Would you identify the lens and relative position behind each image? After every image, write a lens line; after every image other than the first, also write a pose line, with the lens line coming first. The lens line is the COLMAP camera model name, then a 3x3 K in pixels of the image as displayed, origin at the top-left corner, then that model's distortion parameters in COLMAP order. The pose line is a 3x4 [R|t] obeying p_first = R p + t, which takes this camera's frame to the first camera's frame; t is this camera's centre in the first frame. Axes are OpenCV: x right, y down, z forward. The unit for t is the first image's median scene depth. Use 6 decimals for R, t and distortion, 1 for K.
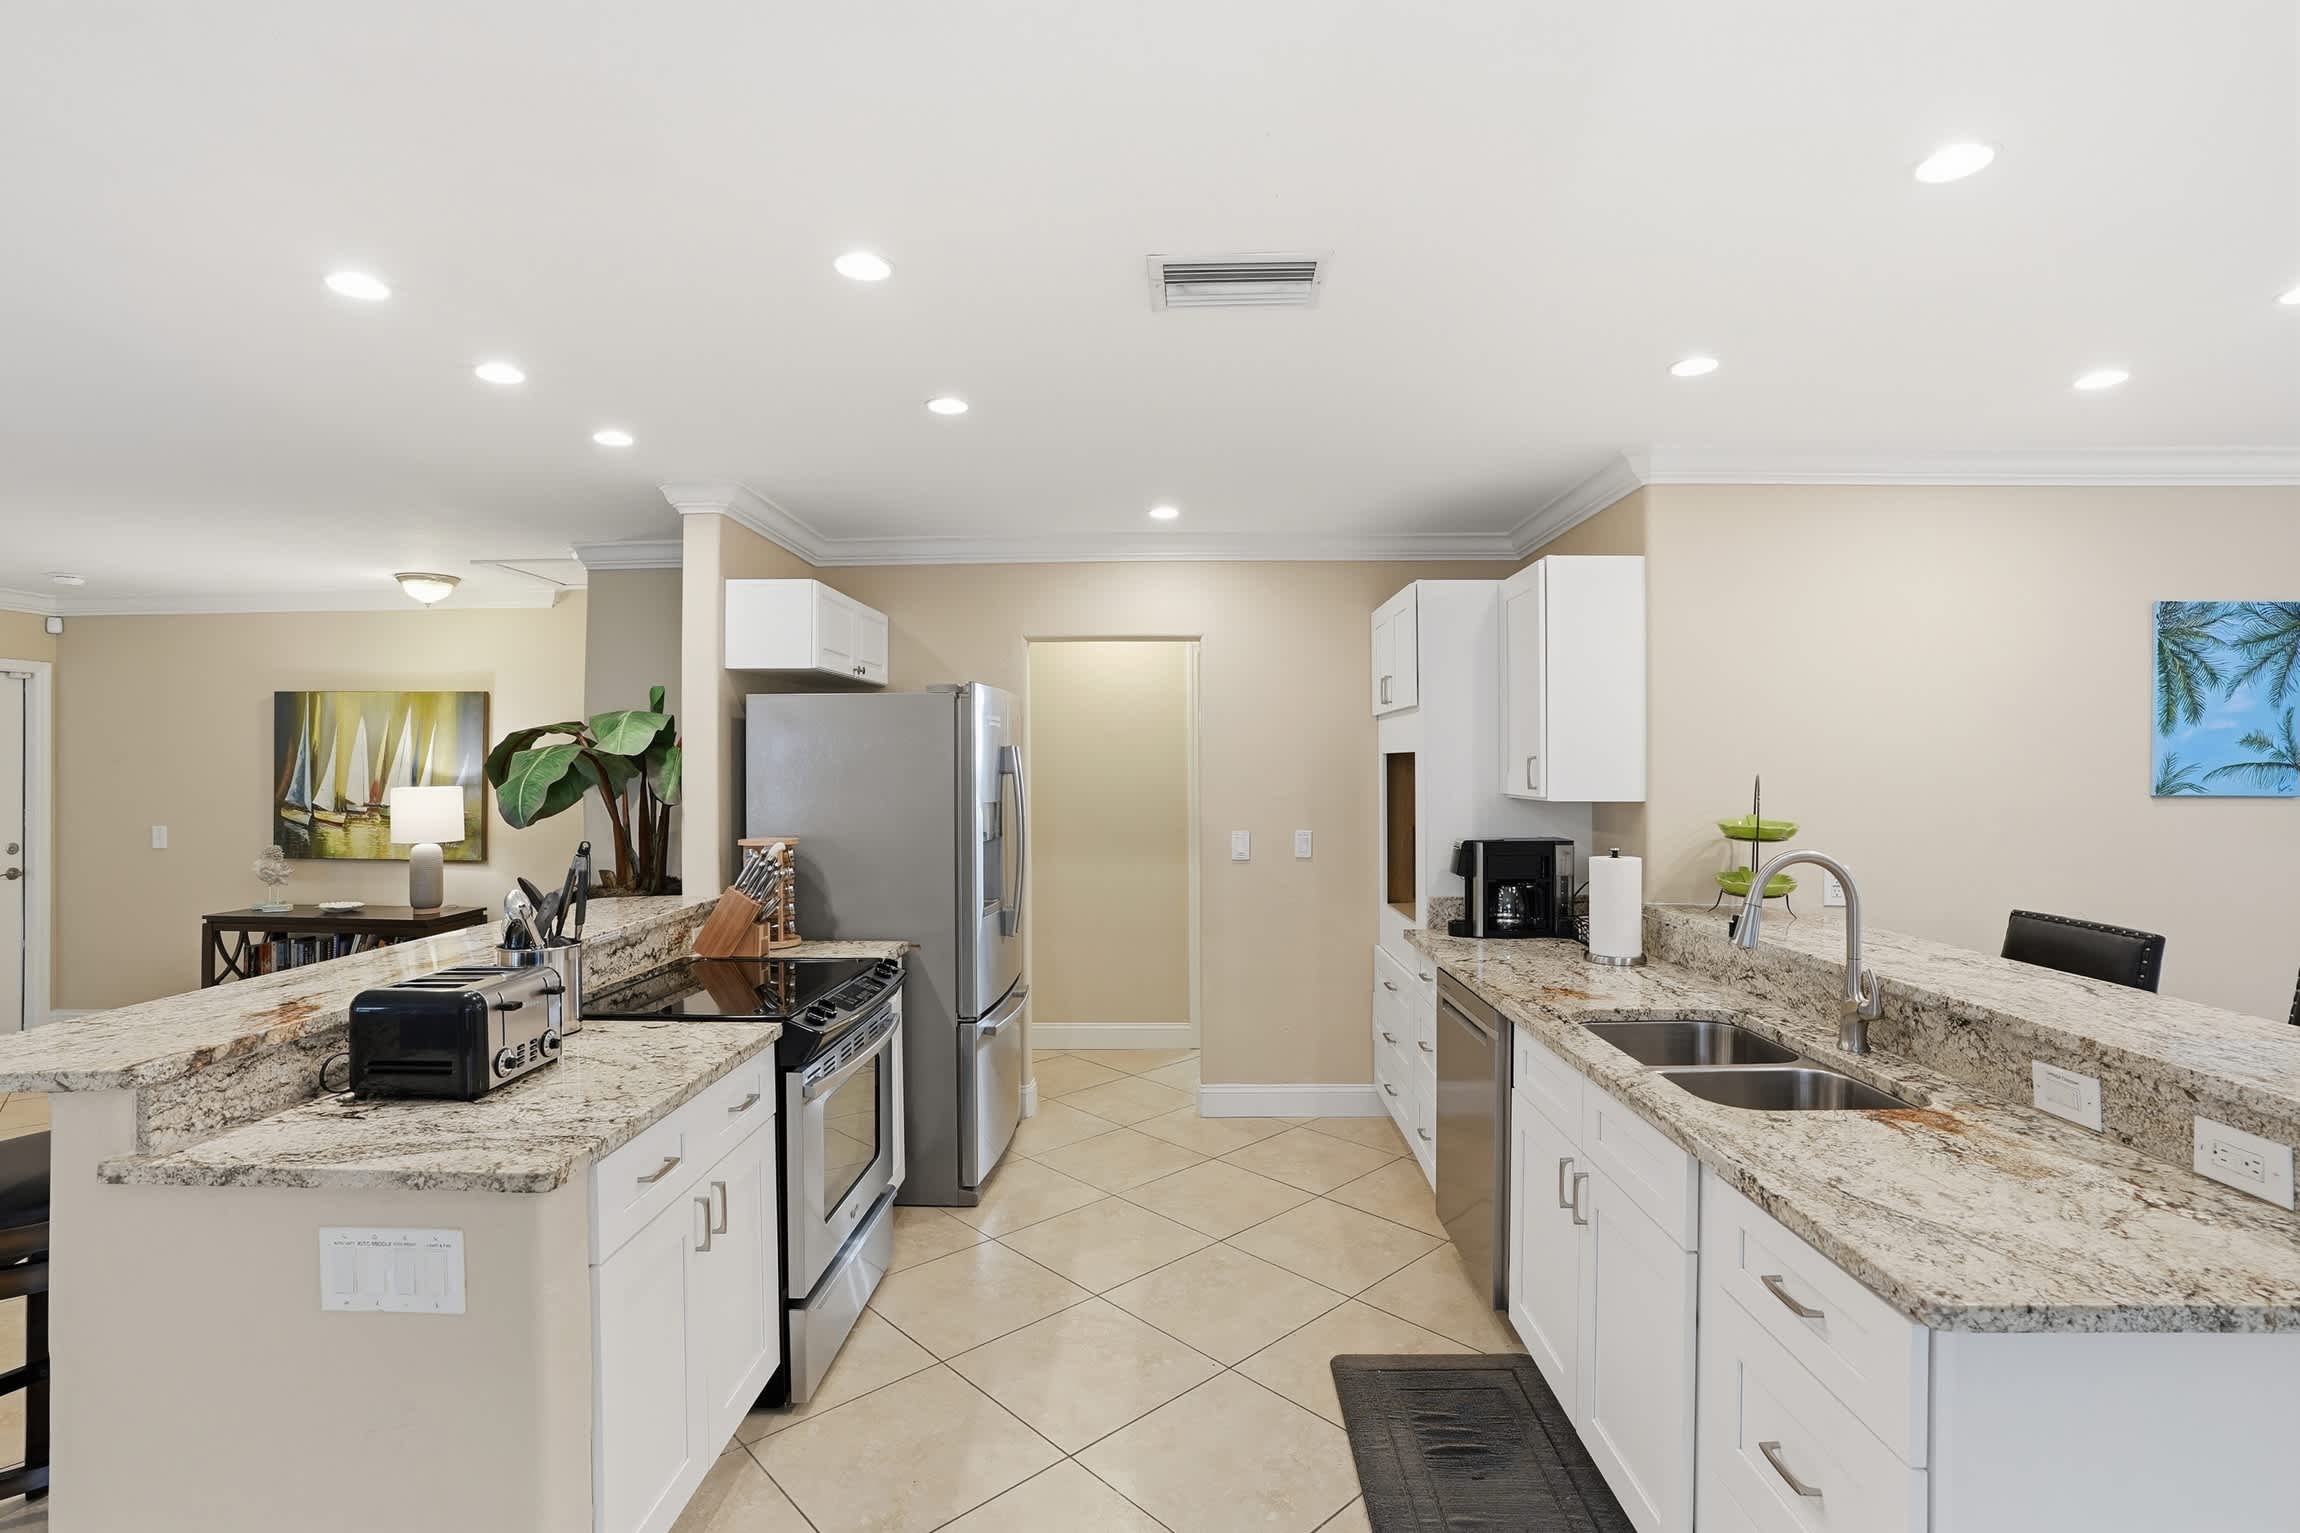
lens RADIAL K [[1078.3, 0, 1149.1], [0, 1078.3, 756.9], [0, 0, 1]] dist [-0.070344, 0.026161]
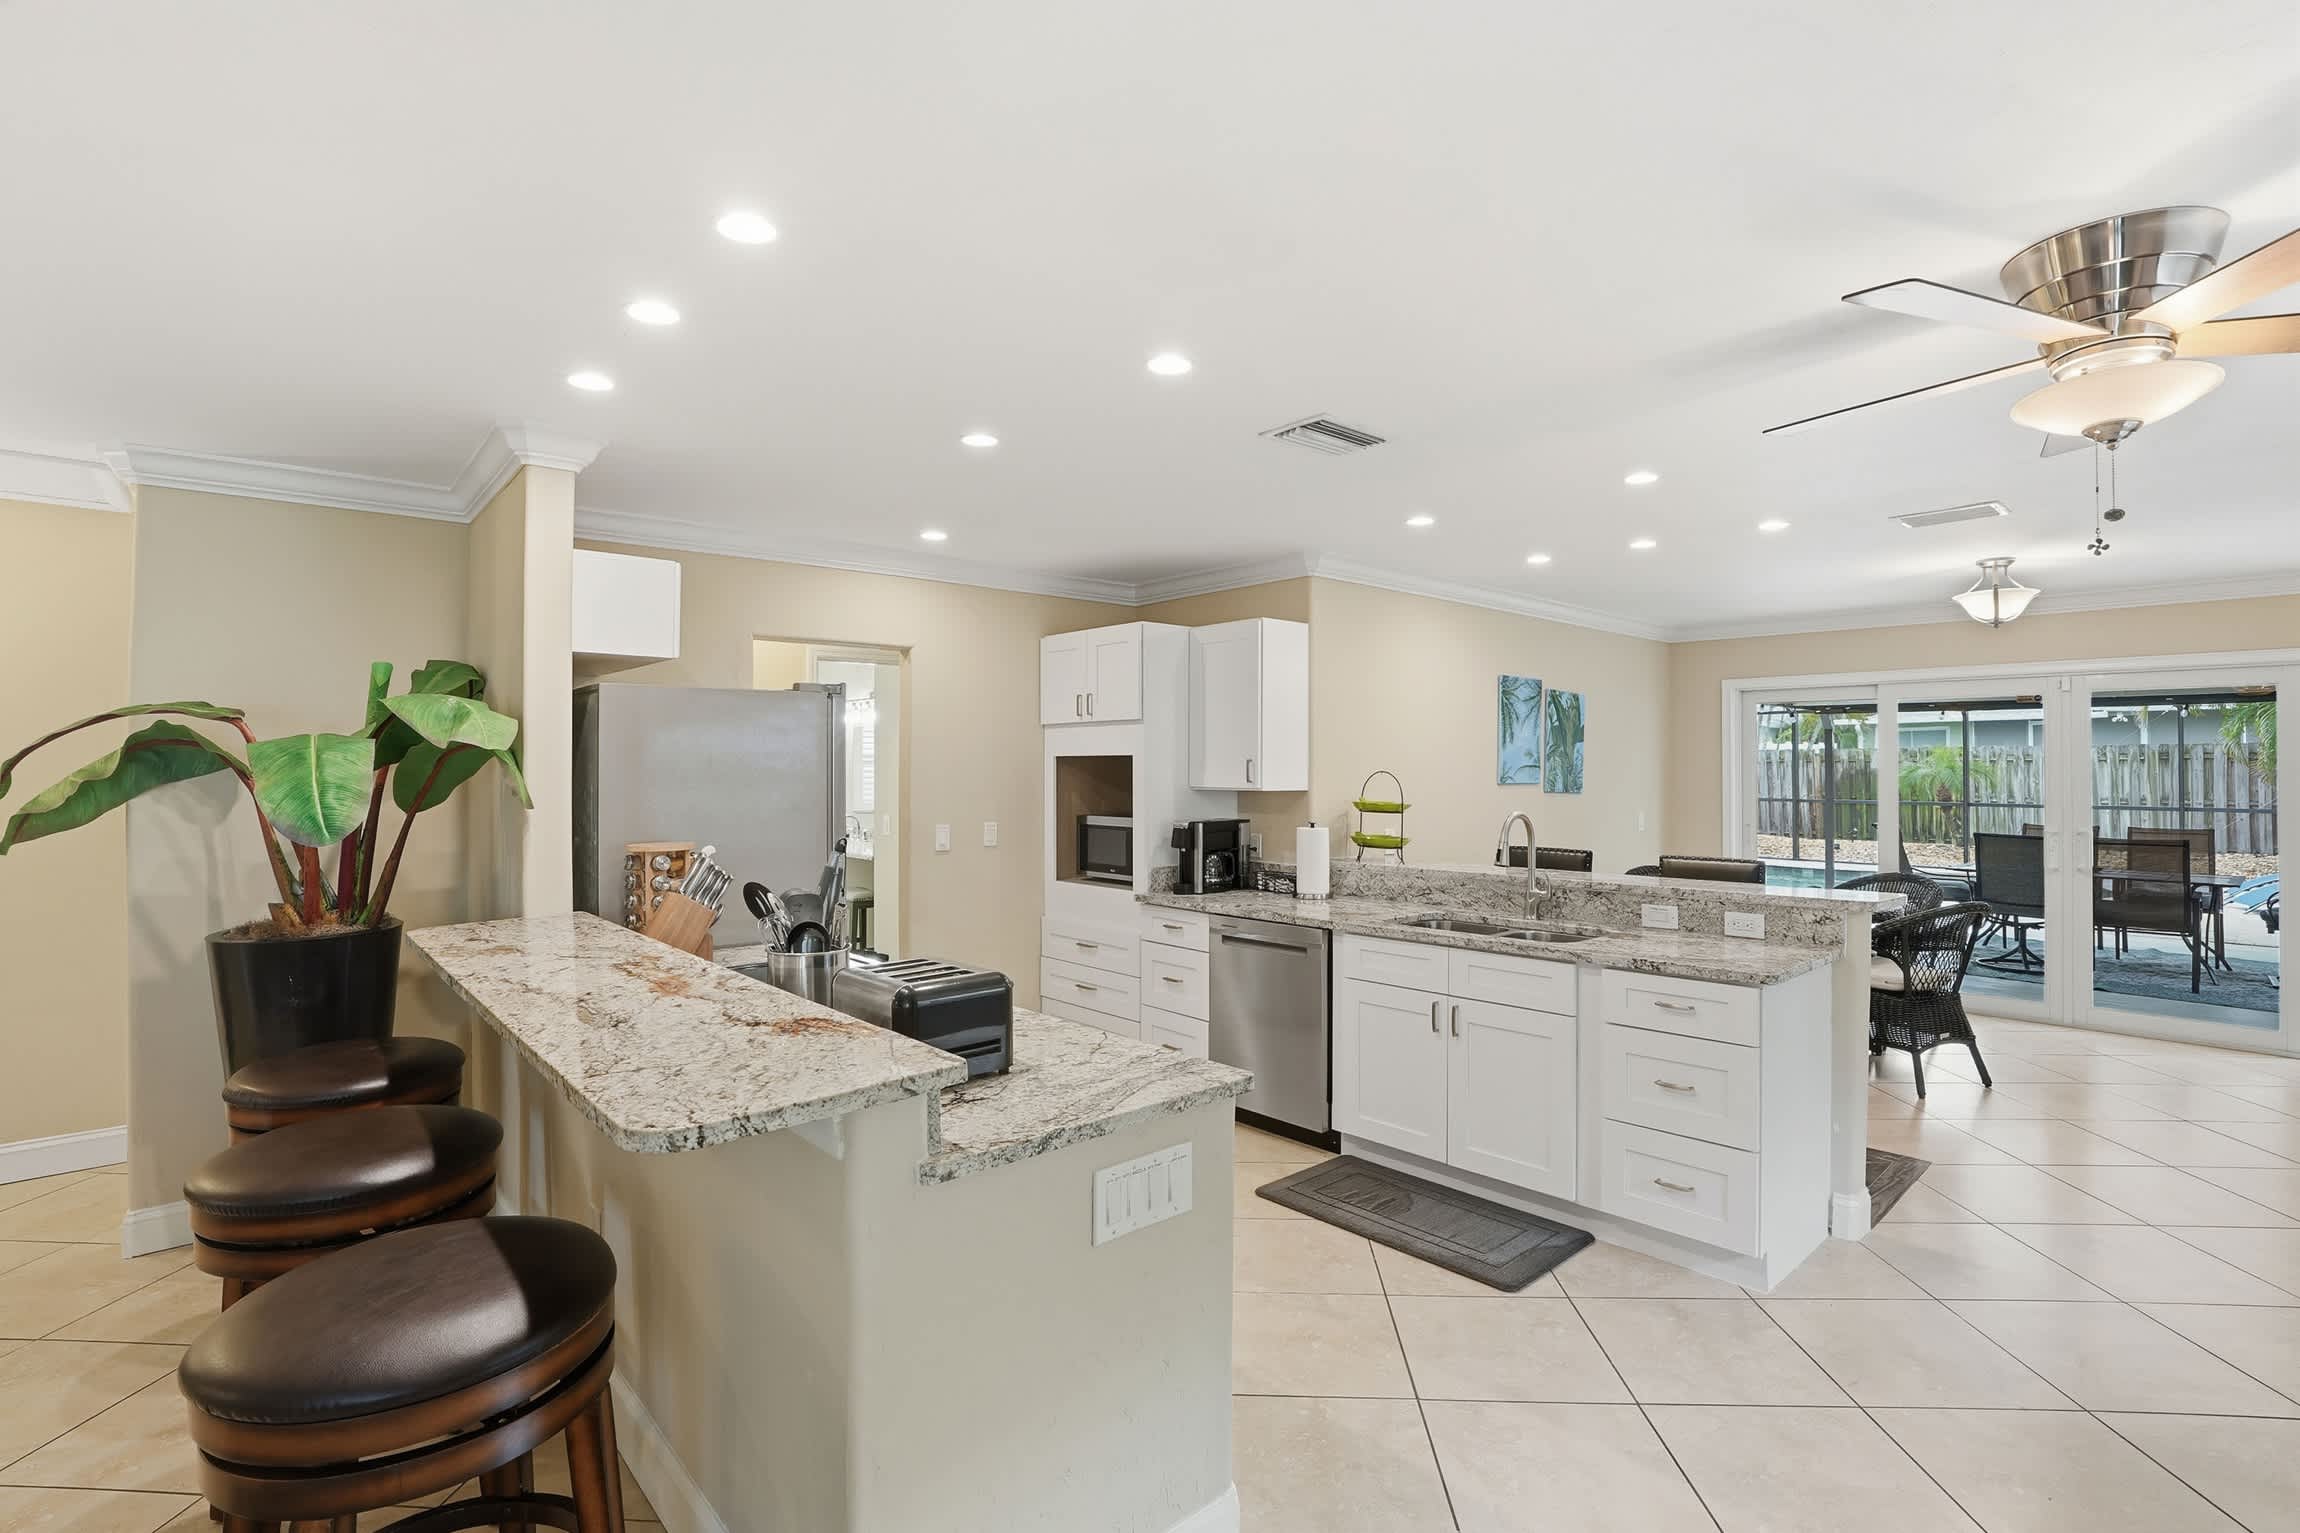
lens RADIAL K [[1086.1, 0, 1158.9], [0, 1086.1, 757.0], [0, 0, 1]] dist [-0.058866, 0.007750]
pose [[0.724531, 0.007655, 0.689200, -0.743602], [-0.004068, 0.999968, -0.006830, 0.007153], [-0.689230, 0.002145, 0.724539, 0.053578]]
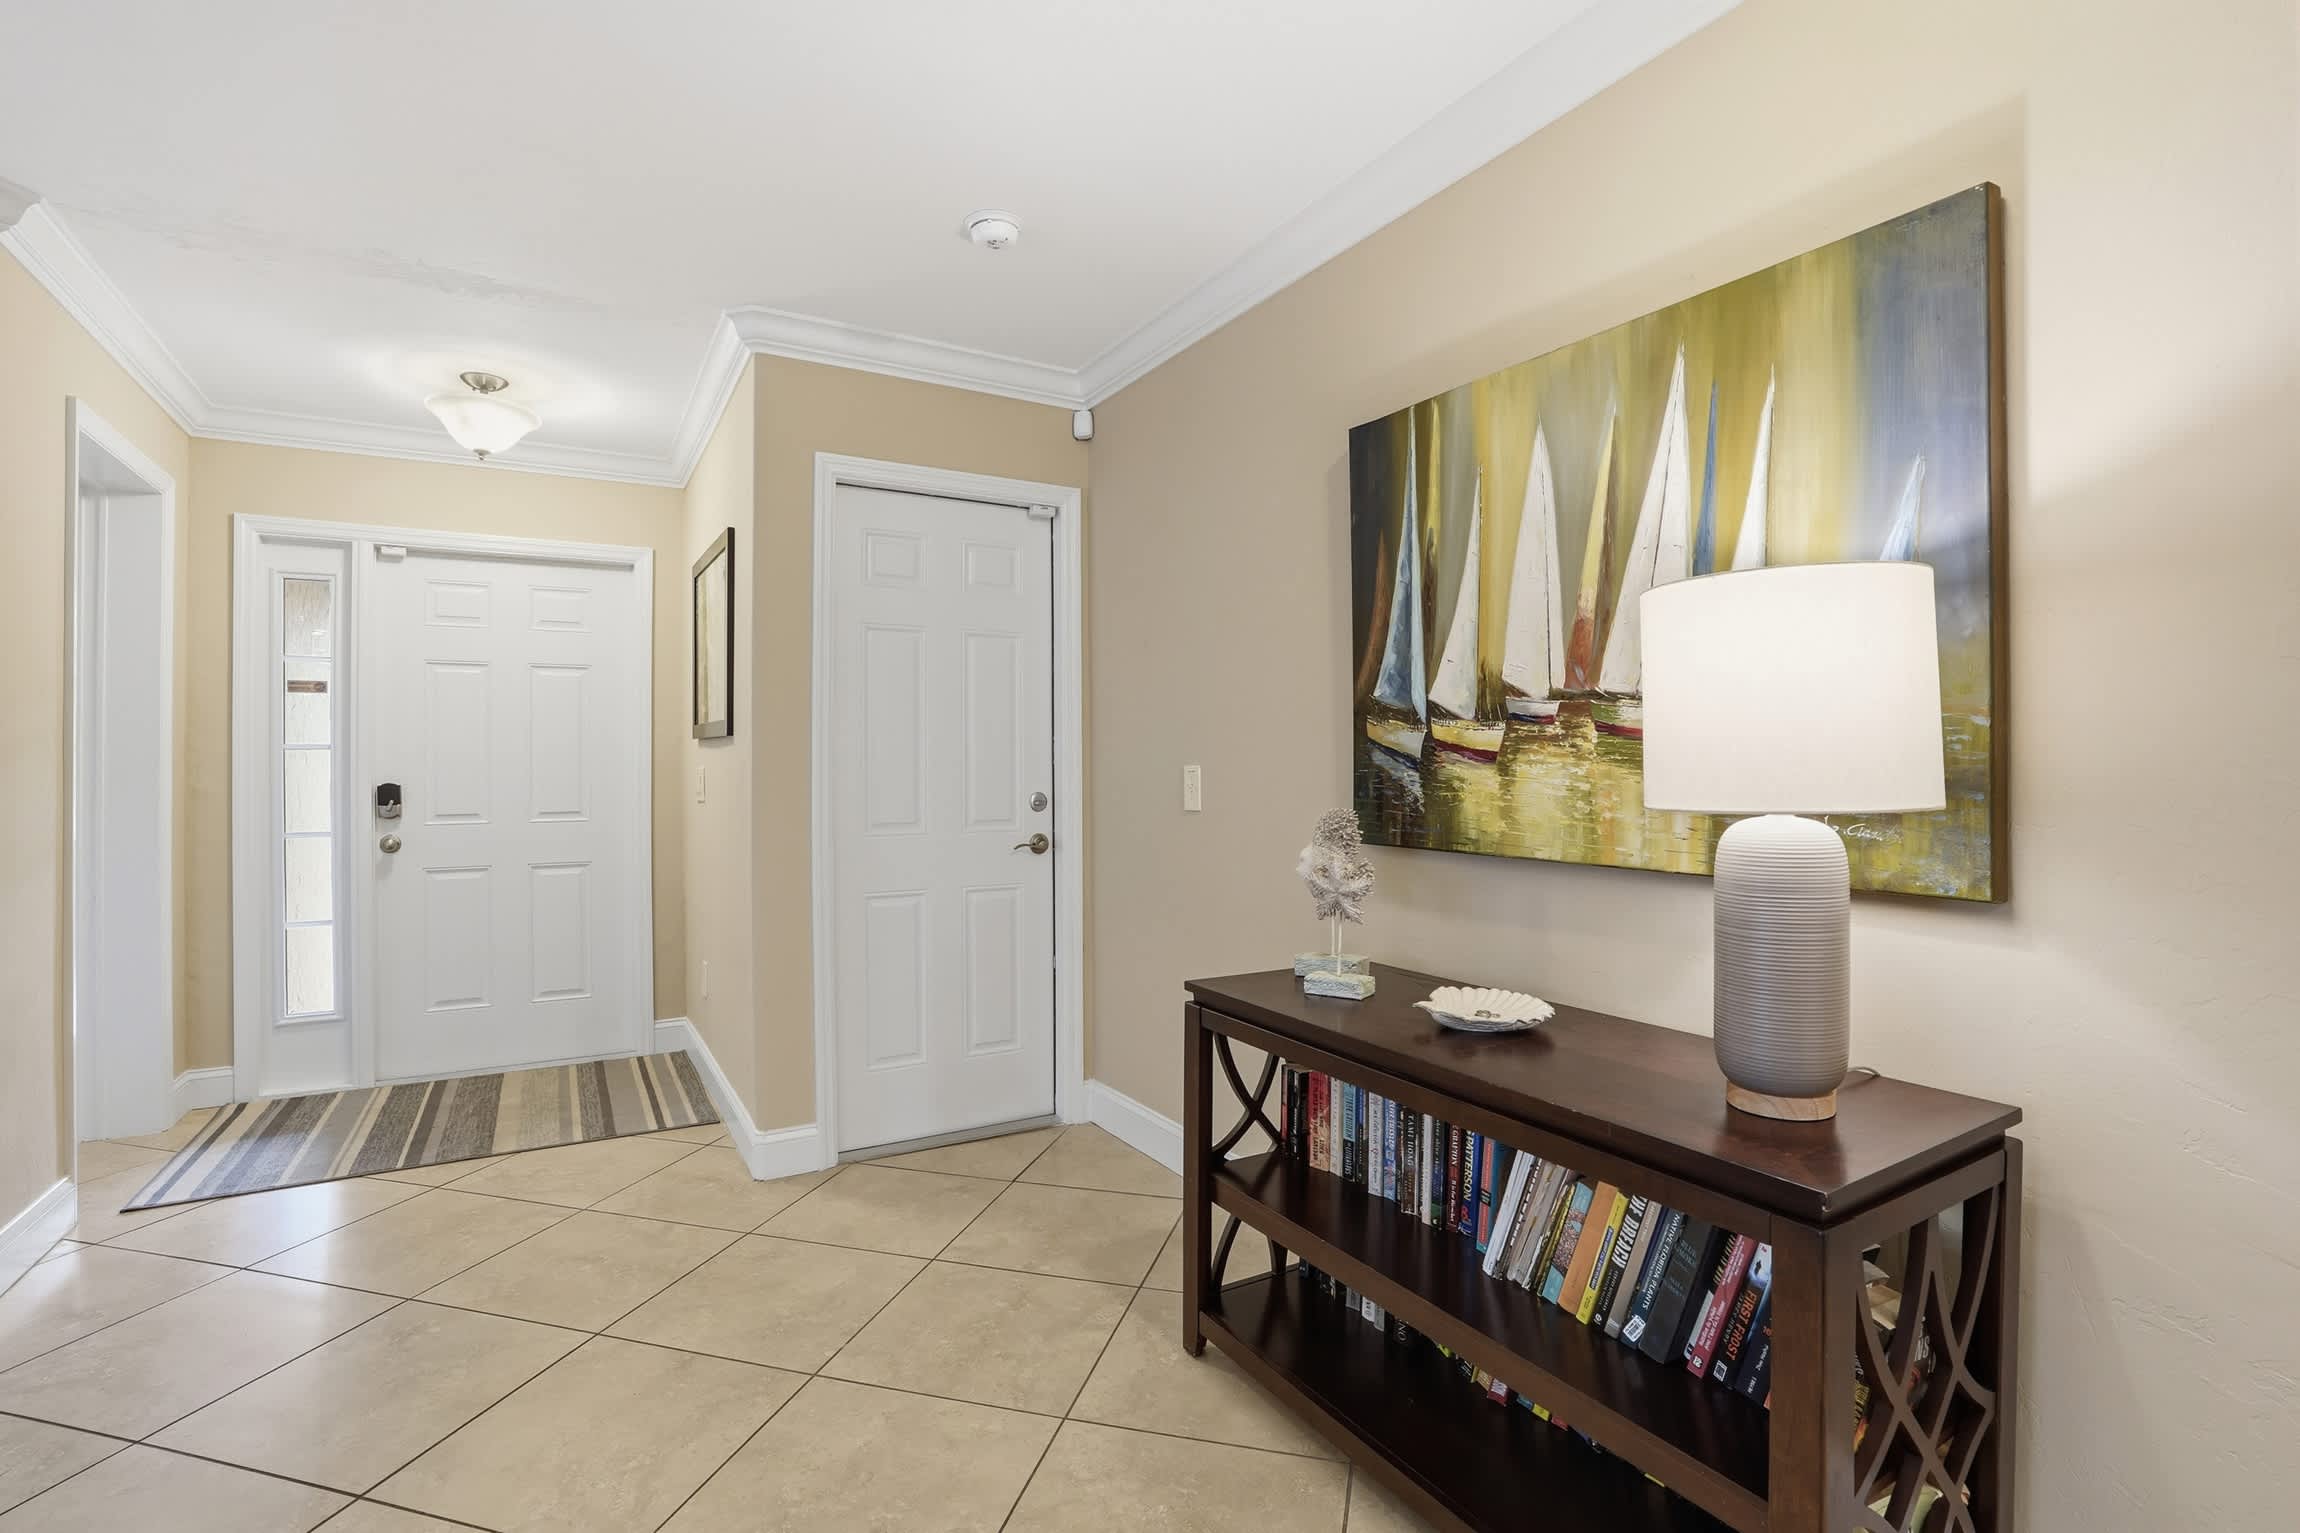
lens RADIAL K [[1078.3, 0, 1149.1], [0, 1078.3, 756.9], [0, 0, 1]] dist [-0.070344, 0.026161]
pose [[0.531779, -0.008311, -0.846842, -0.953359], [0.009456, 0.999948, -0.003876, 0.116660], [0.846830, -0.005946, 0.531830, 1.273614]]
